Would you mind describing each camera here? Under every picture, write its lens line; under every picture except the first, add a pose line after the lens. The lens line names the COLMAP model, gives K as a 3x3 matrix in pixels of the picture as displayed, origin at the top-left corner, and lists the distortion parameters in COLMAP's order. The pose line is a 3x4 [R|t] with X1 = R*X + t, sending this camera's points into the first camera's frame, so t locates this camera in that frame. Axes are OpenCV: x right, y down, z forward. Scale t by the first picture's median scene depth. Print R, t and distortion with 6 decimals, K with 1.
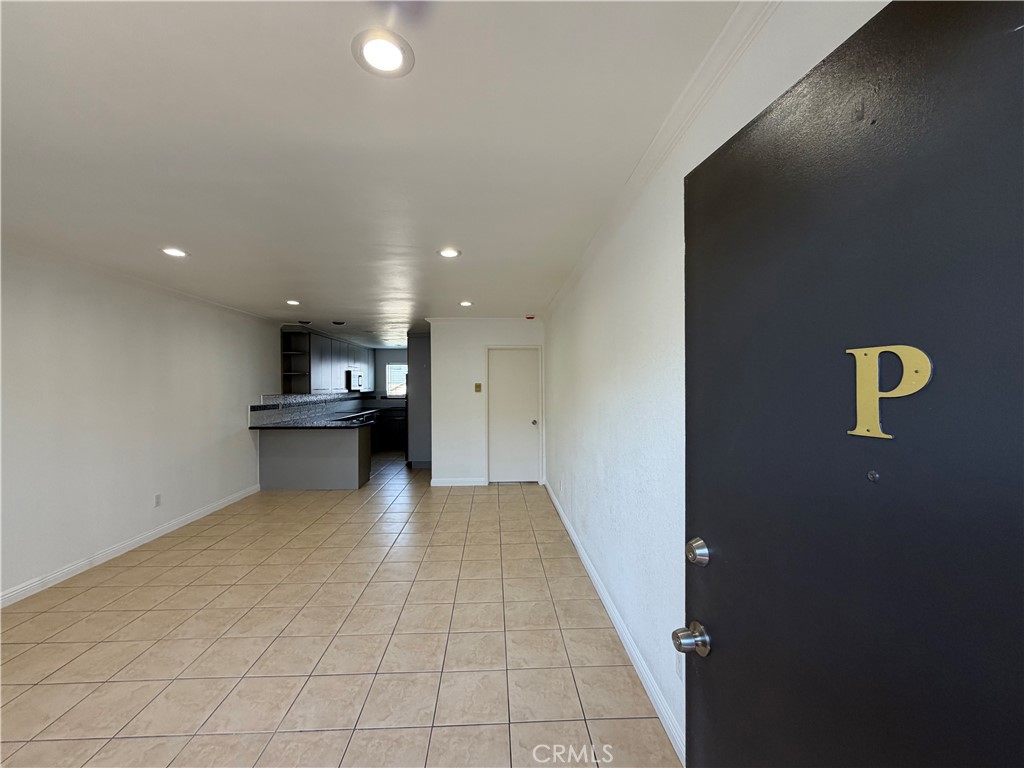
lens RADIAL K [[409.0, 0, 507.9], [0, 409.0, 378.7], [0, 0, 1]] dist [0.001948, 0.000367]
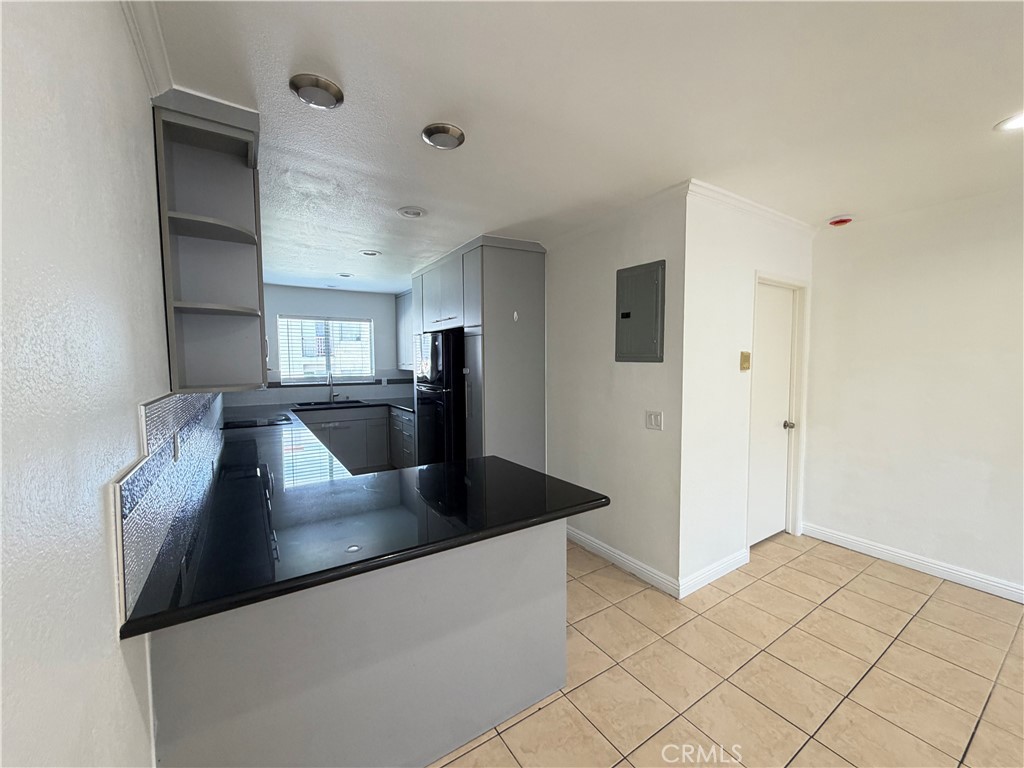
lens RADIAL K [[407.8, 0, 508.6], [0, 407.8, 384.3], [0, 0, 1]] dist [0.000544, 0.000307]
pose [[0.857282, -0.031080, 0.513908, -0.549061], [-0.005612, 0.997553, 0.069692, 0.017341], [-0.514816, -0.062630, 0.855010, 0.755827]]
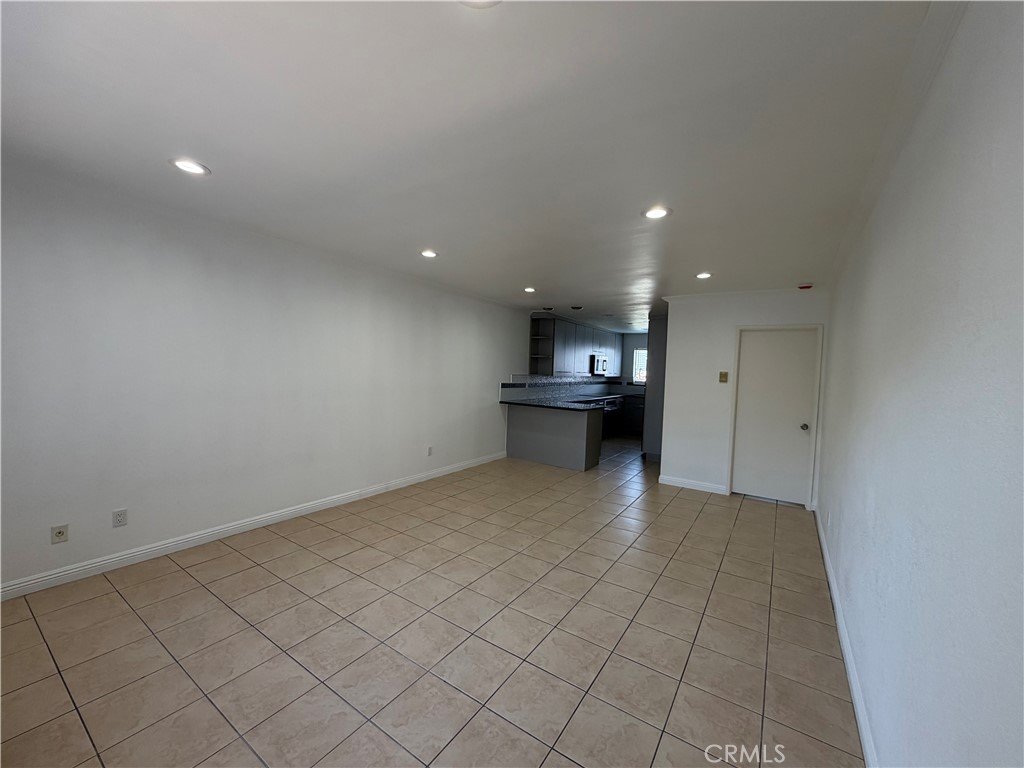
lens RADIAL K [[407.8, 0, 508.6], [0, 407.8, 384.3], [0, 0, 1]] dist [0.000544, 0.000307]
pose [[0.806074, 0.058756, -0.588891, 0.065653], [-0.031355, 0.997902, 0.056645, 0.002885], [0.590983, -0.027195, 0.806225, 0.074966]]
